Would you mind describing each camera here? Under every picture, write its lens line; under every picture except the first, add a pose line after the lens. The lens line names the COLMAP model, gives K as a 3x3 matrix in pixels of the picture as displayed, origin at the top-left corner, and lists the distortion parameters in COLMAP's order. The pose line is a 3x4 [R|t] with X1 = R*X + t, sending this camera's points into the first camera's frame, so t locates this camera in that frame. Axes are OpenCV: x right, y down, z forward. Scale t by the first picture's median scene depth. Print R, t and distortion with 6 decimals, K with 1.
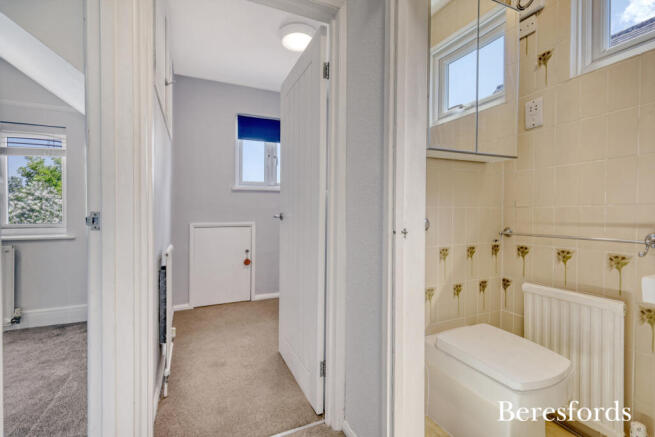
lens RADIAL K [[301.7, 0, 327.5], [0, 301.7, 218.5], [0, 0, 1]] dist [0.000264, 0.000040]
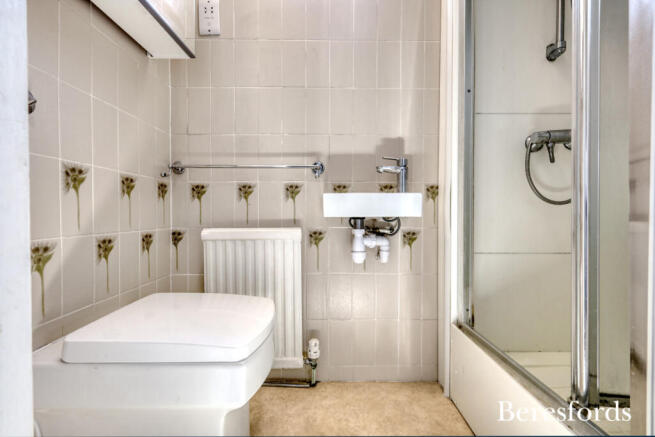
lens RADIAL K [[285.8, 0, 337.3], [0, 285.8, 218.5], [0, 0, 1]] dist [0.002739, -0.010716]
pose [[0.410686, -0.018210, 0.911595, 0.123920], [0.017556, 0.999773, 0.012063, 0.185187], [-0.911608, 0.011050, 0.410912, 0.386747]]
